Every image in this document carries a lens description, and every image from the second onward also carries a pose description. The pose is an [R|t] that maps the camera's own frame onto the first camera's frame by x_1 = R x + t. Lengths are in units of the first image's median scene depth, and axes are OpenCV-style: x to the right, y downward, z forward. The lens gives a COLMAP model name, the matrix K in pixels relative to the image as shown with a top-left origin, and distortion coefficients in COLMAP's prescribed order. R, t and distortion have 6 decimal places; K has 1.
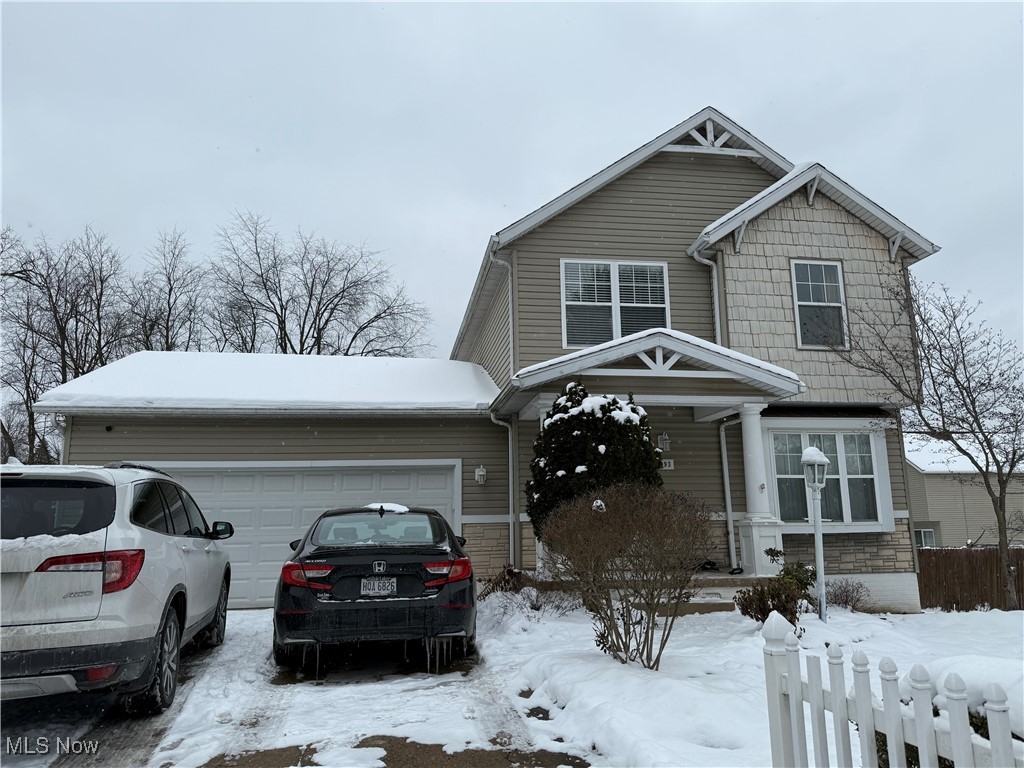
lens RADIAL K [[739.2, 0, 513.8], [0, 739.2, 385.9], [0, 0, 1]] dist [0.053272, -0.009383]
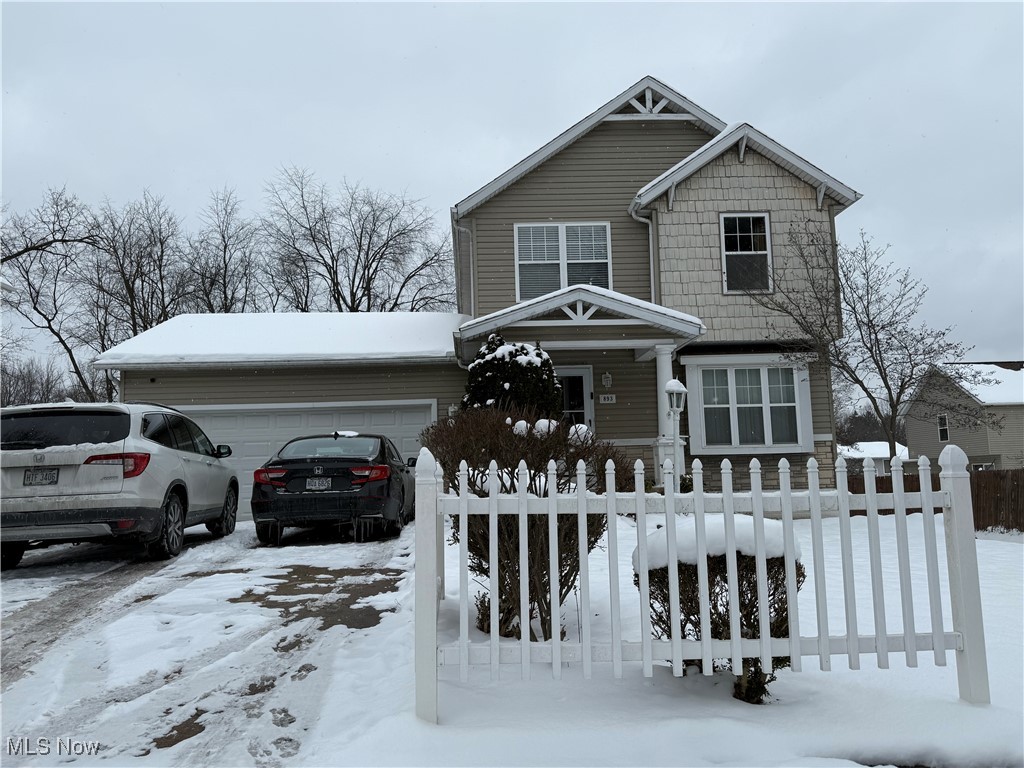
lens RADIAL K [[786.8, 0, 510.2], [0, 786.8, 386.1], [0, 0, 1]] dist [0.083694, -0.011566]
pose [[0.993290, -0.025548, -0.112793, 0.189814], [0.033826, 0.996824, 0.072102, -0.008416], [0.110593, -0.075434, 0.990999, -0.240736]]
